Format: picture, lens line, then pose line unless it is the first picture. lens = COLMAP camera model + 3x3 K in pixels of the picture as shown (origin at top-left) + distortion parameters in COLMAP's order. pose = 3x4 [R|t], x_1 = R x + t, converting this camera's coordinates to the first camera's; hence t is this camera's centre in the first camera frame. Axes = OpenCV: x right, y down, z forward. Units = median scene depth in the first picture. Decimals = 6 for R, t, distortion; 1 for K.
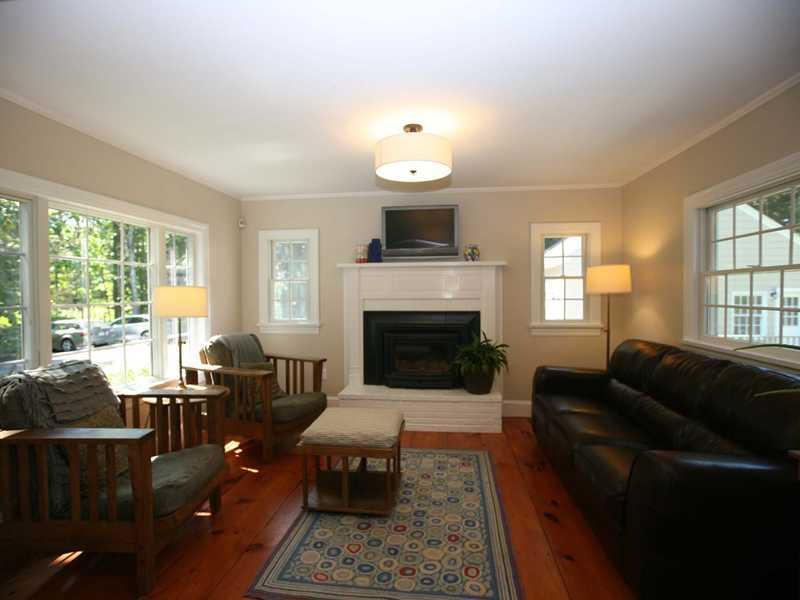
lens RADIAL K [[421.5, 0, 400.0], [0, 421.5, 300.0], [0, 0, 1]] dist [-0.068127, 0.026107]
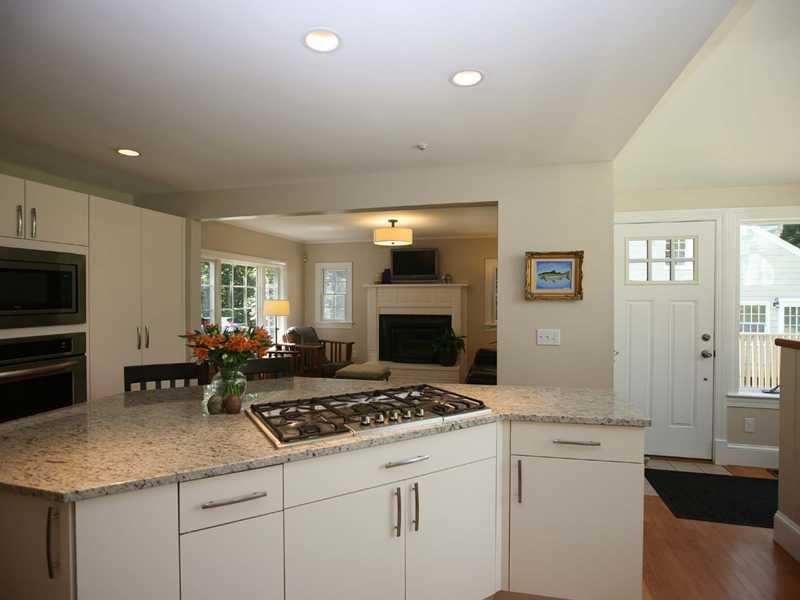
lens RADIAL K [[421.5, 0, 400.0], [0, 421.5, 300.0], [0, 0, 1]] dist [-0.068127, 0.026107]
pose [[0.993184, 0.007107, -0.116337, 0.190637], [-0.008677, 0.999878, -0.013001, -0.008201], [0.116230, 0.013922, 0.993125, -0.620089]]
